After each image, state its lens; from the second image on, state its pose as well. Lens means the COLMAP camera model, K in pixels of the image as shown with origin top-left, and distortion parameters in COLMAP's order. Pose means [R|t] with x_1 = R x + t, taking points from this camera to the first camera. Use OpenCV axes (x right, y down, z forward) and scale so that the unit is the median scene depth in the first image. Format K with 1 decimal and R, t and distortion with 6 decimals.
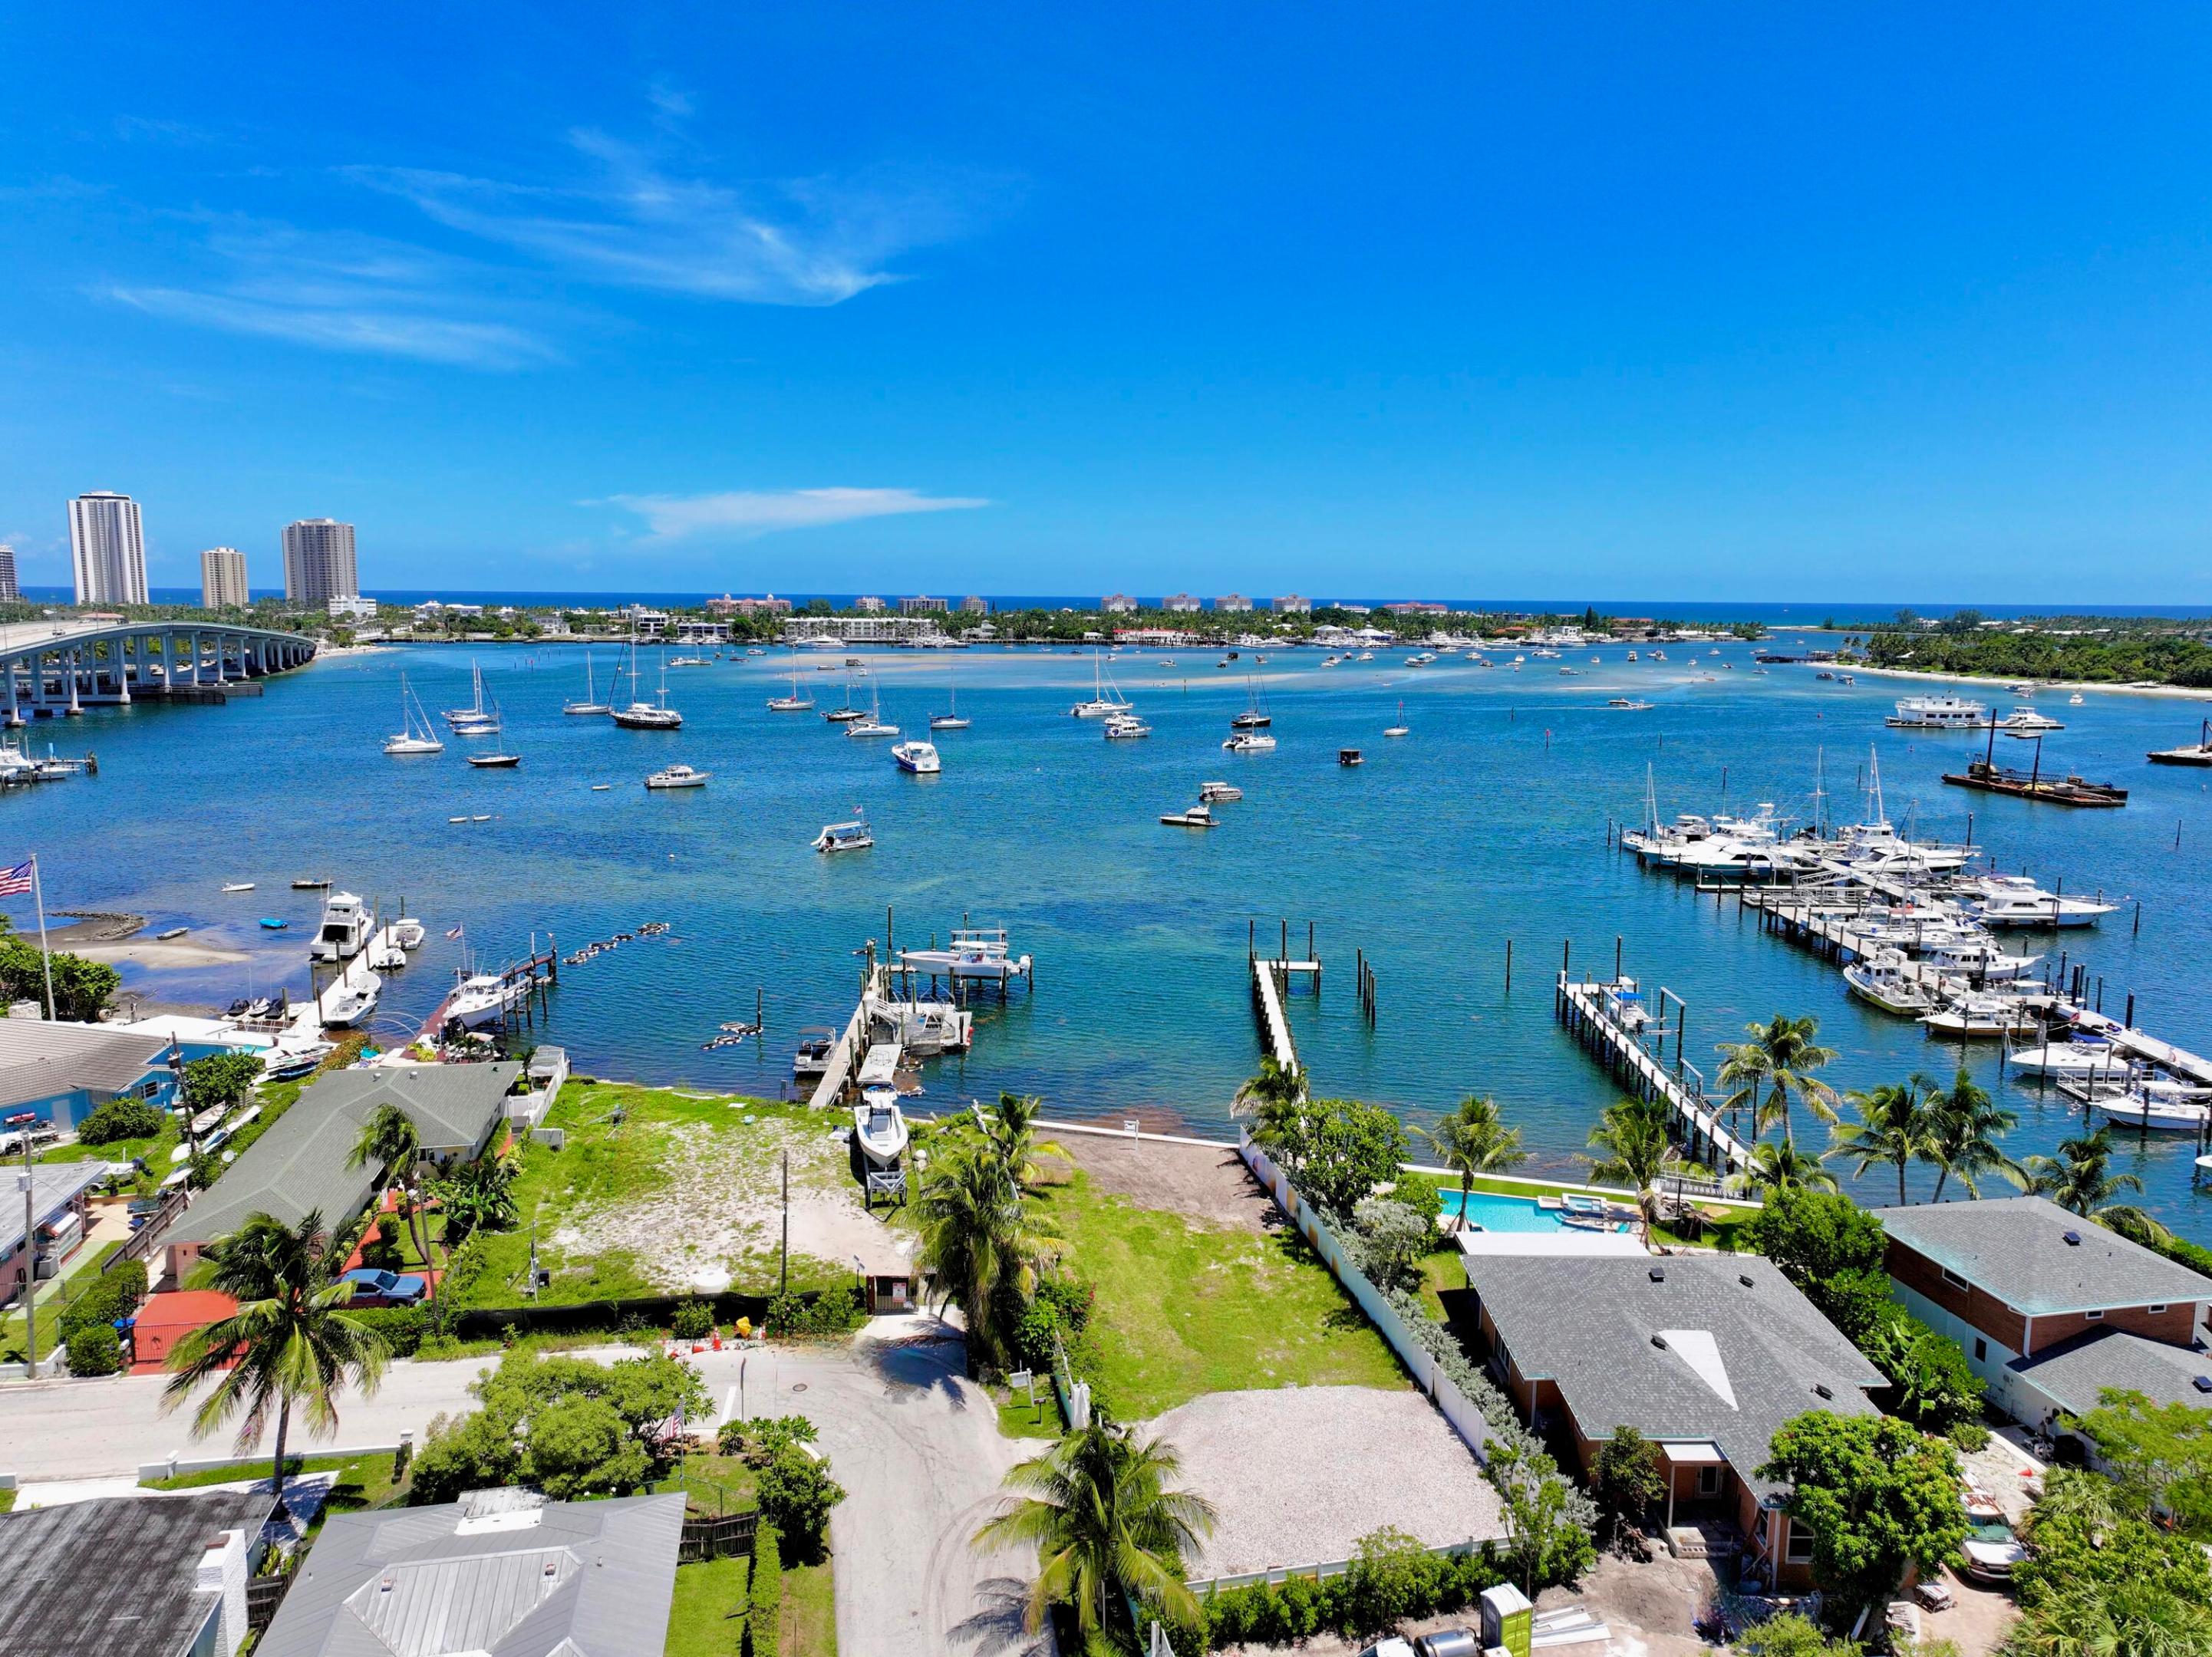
lens RADIAL K [[1550.3, 0, 1114.5], [0, 1550.3, 817.9], [0, 0, 1]] dist [0.004769, 0.009756]
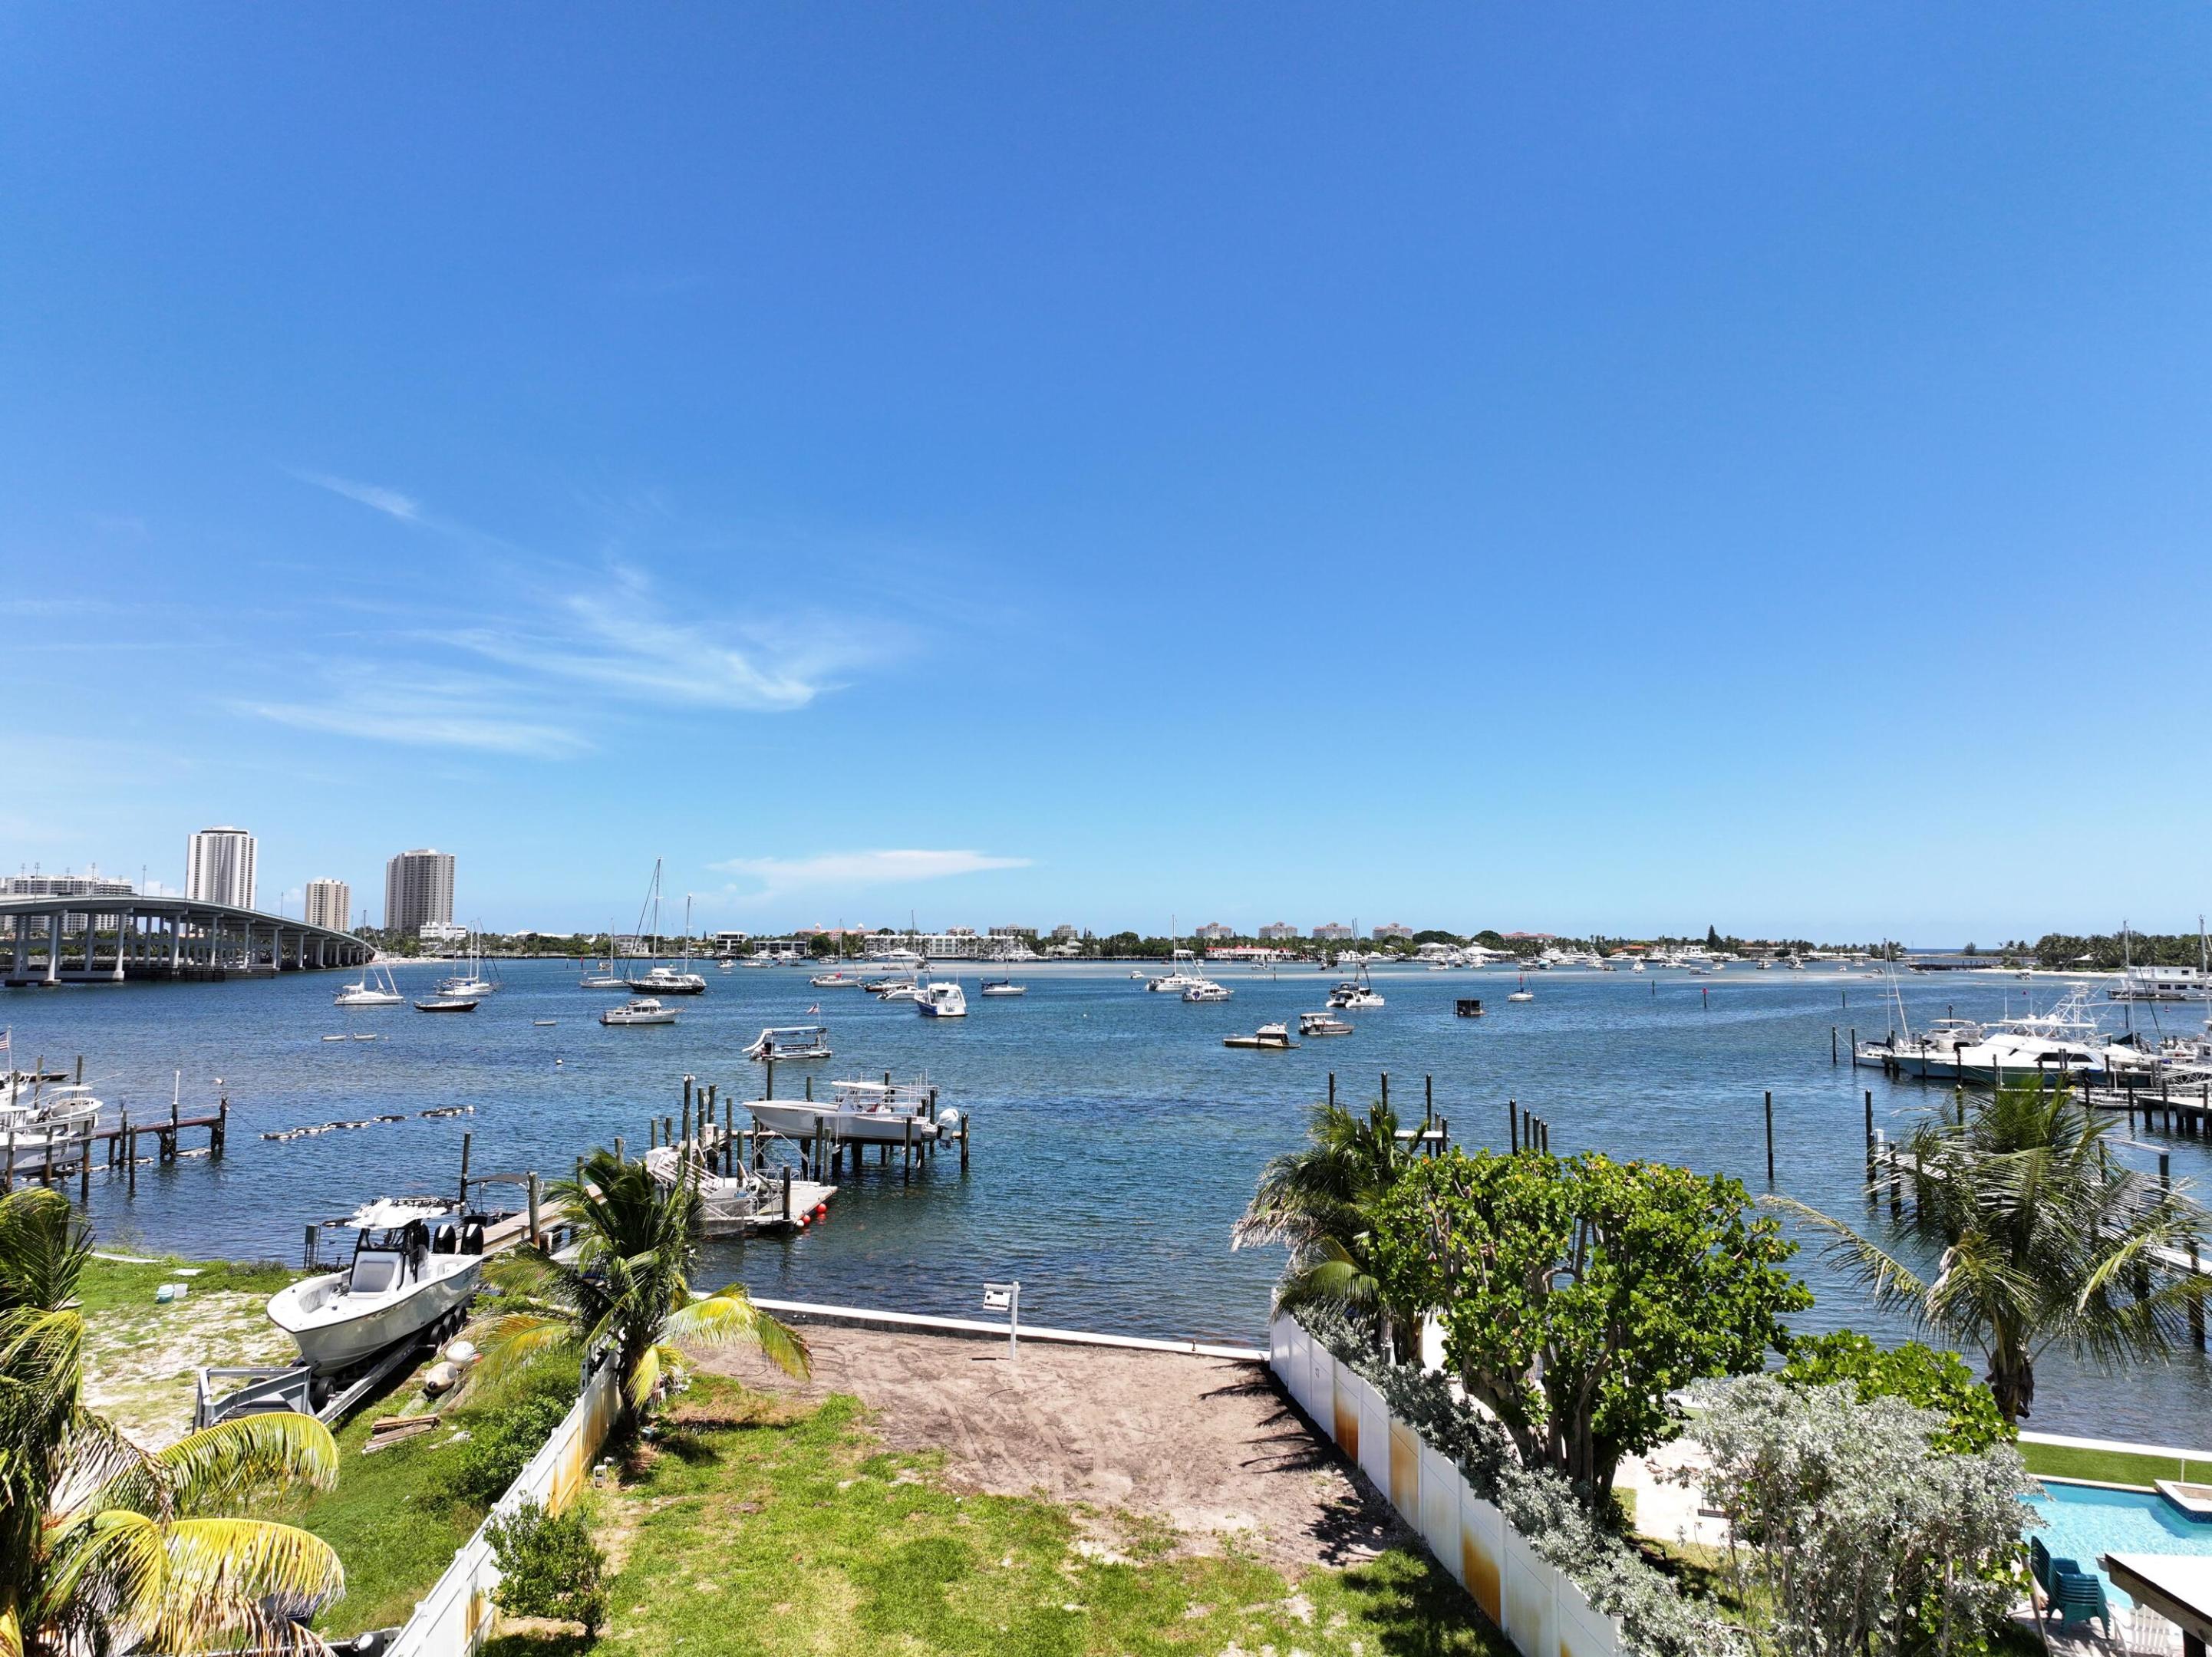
lens RADIAL K [[1549.7, 0, 1111.9], [0, 1549.7, 801.3], [0, 0, 1]] dist [0.009213, 0.006440]
pose [[0.997803, -0.009474, -0.065563, 0.065958], [-0.006068, 0.972490, -0.232865, 0.162795], [0.065966, 0.232751, 0.970297, 0.562556]]
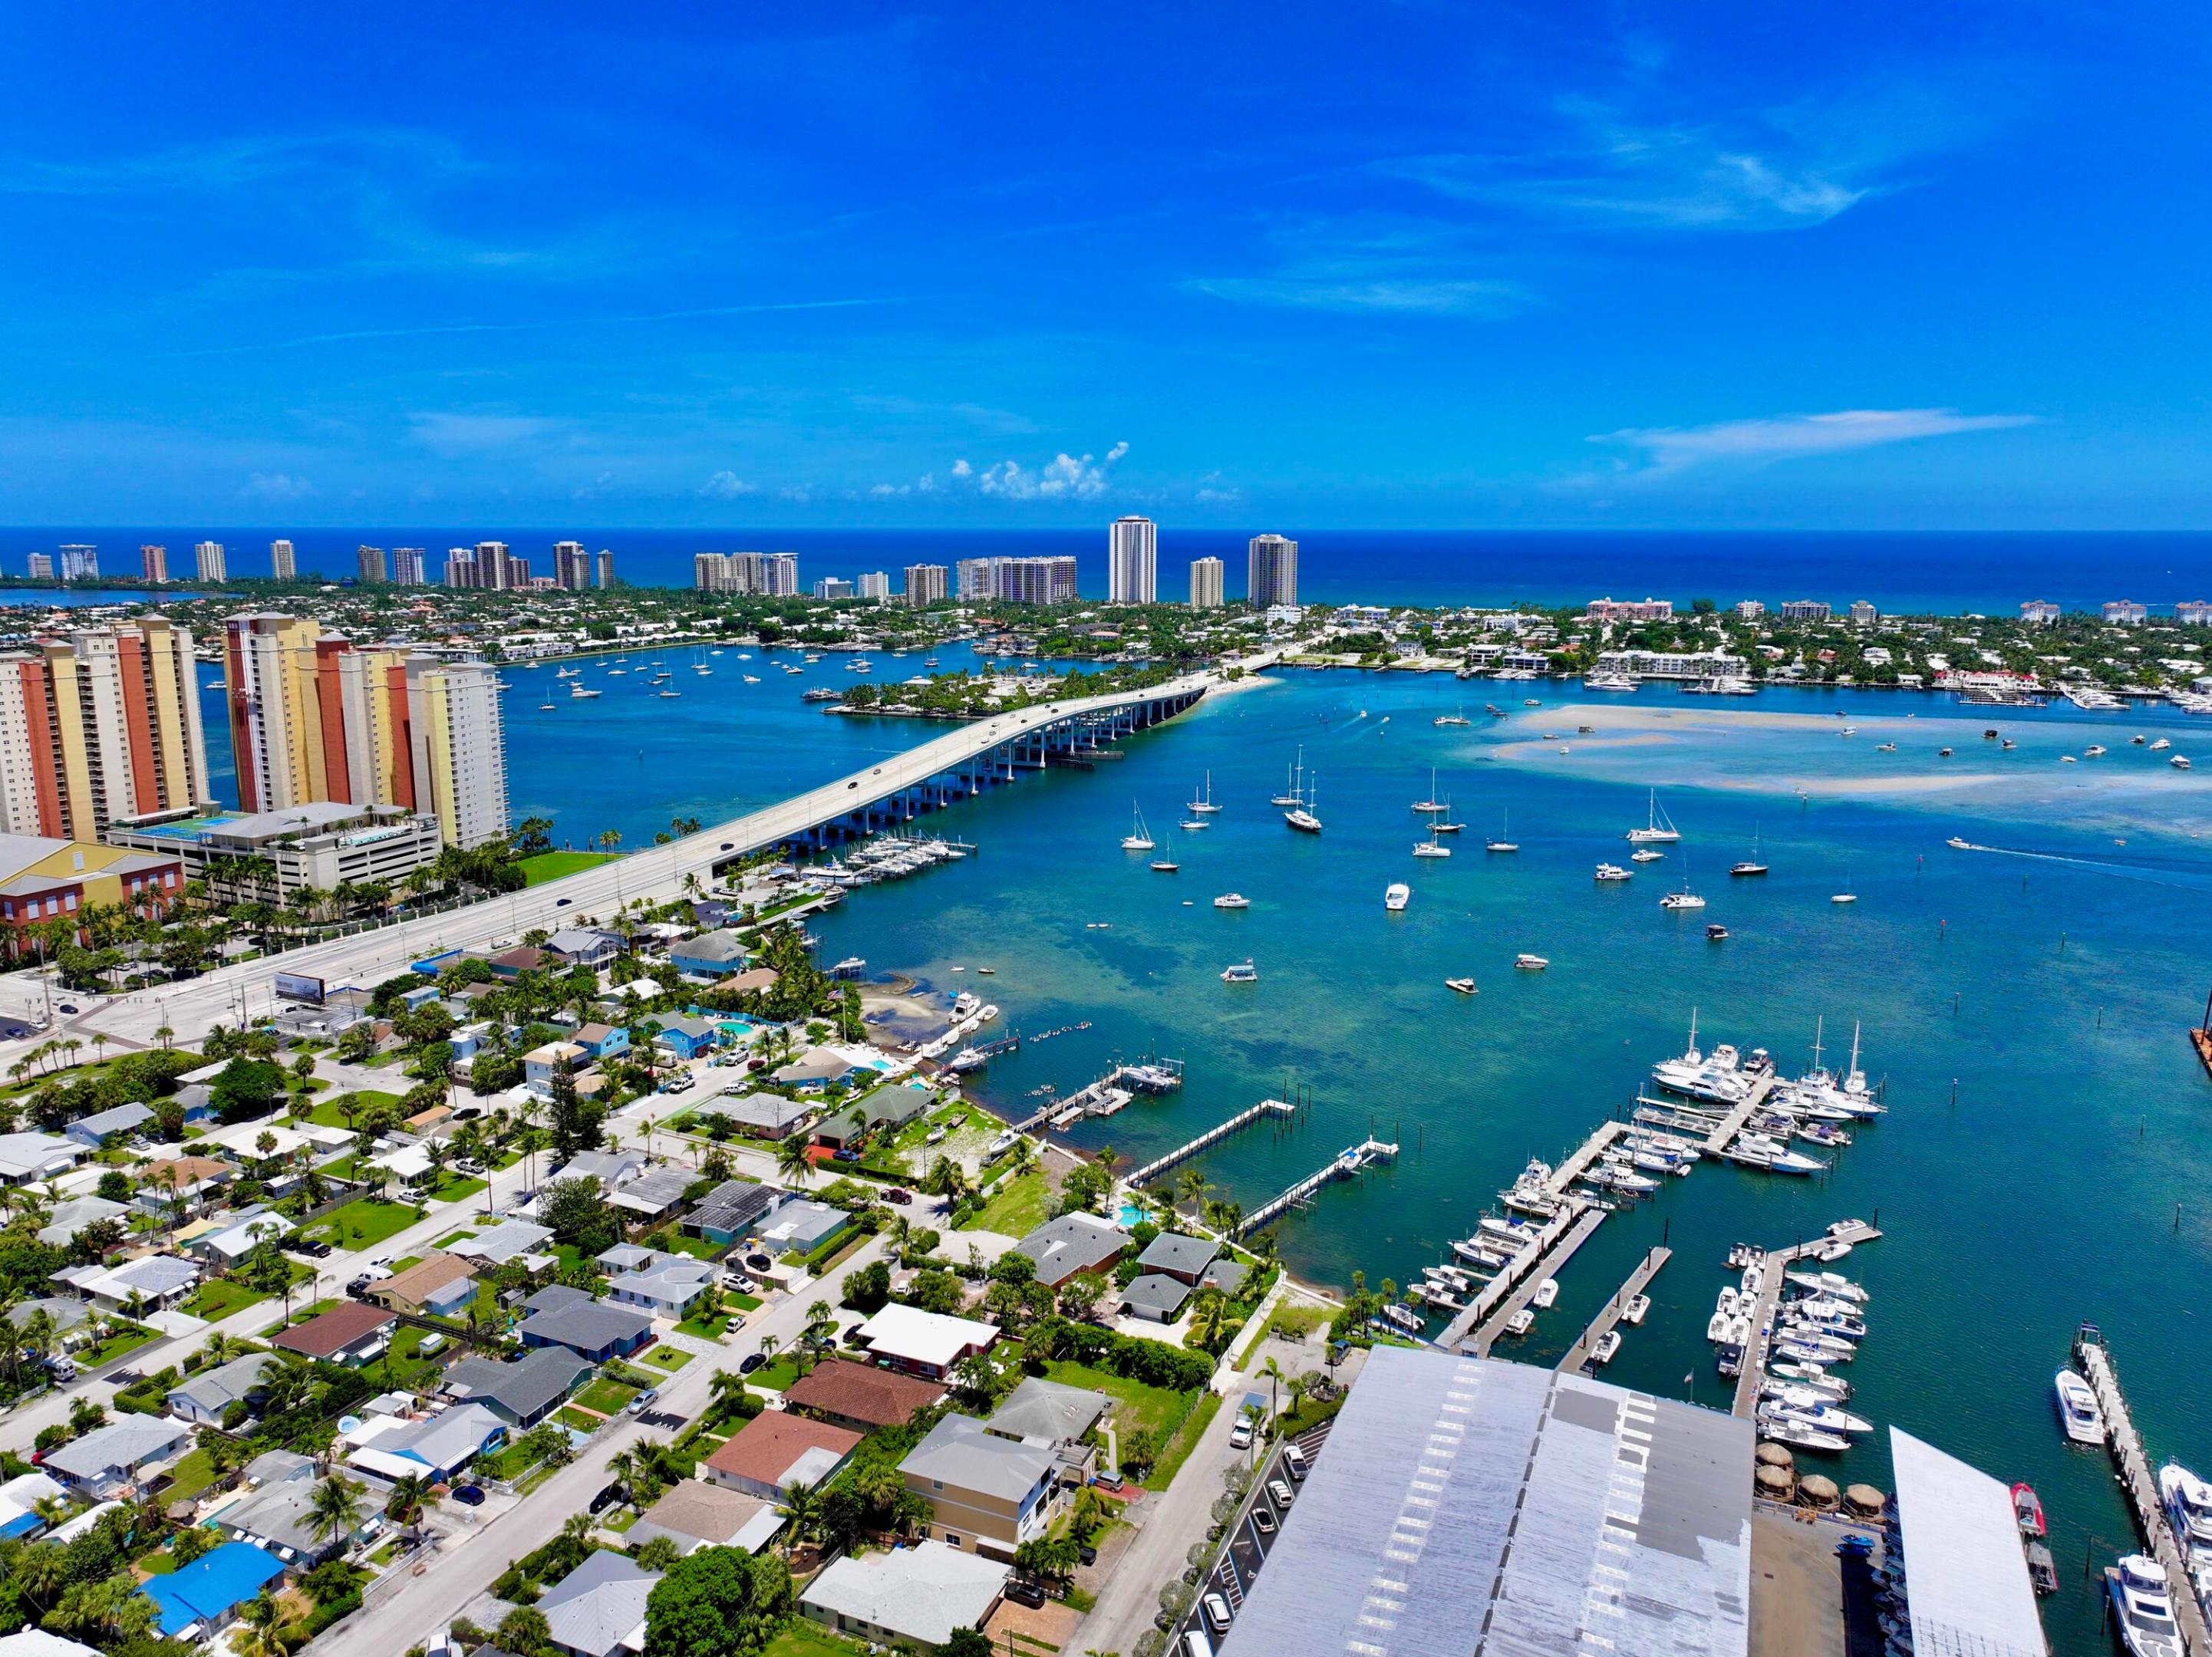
lens RADIAL K [[1550.3, 0, 1114.5], [0, 1550.3, 817.9], [0, 0, 1]] dist [0.004769, 0.009756]
pose [[0.817805, 0.100536, -0.566646, 1.645679], [-0.076831, 0.994882, 0.065630, -0.635864], [0.570344, -0.010136, 0.821343, -1.350976]]
